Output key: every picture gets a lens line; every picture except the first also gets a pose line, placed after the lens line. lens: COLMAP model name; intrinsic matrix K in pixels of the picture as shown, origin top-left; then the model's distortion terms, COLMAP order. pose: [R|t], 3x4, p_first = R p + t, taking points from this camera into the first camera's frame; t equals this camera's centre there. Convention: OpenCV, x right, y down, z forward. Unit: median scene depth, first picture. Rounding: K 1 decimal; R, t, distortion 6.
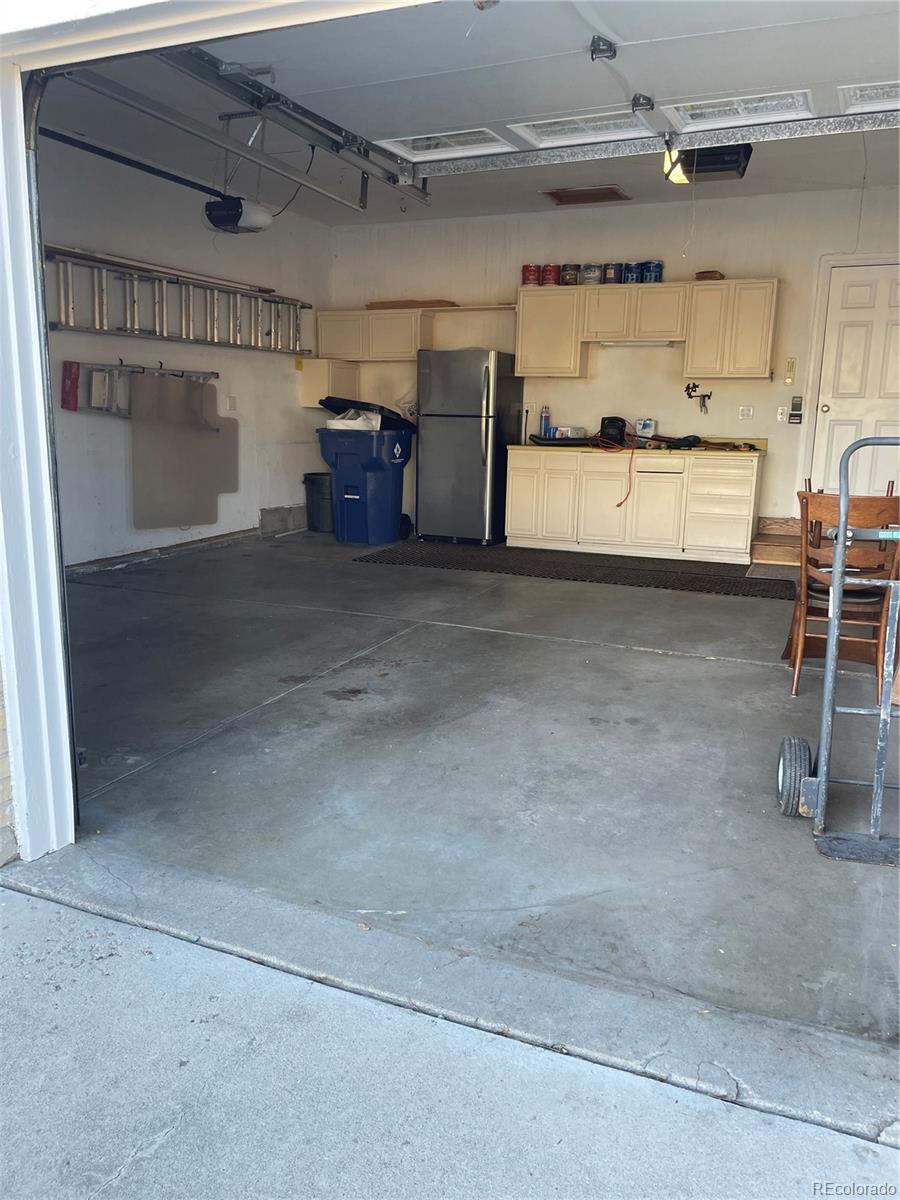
lens RADIAL K [[904.6, 0, 450.0], [0, 904.6, 600.0], [0, 0, 1]] dist [0.108940, -0.154167]
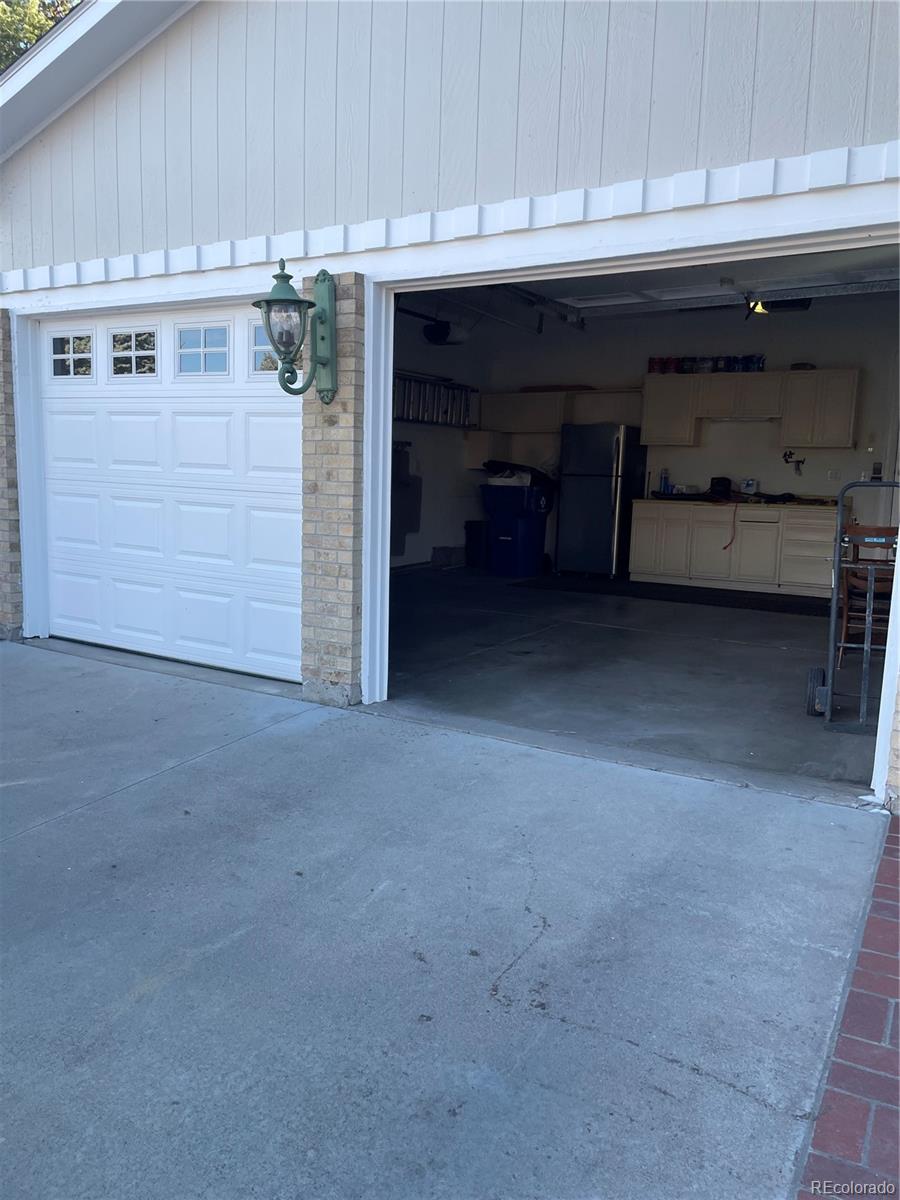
lens RADIAL K [[904.6, 0, 450.0], [0, 904.6, 600.0], [0, 0, 1]] dist [0.108940, -0.154167]
pose [[0.991329, 0.028258, -0.128326, -0.021567], [-0.037320, 0.996934, -0.068773, 0.063485], [0.125990, 0.072965, 0.989345, -0.258173]]
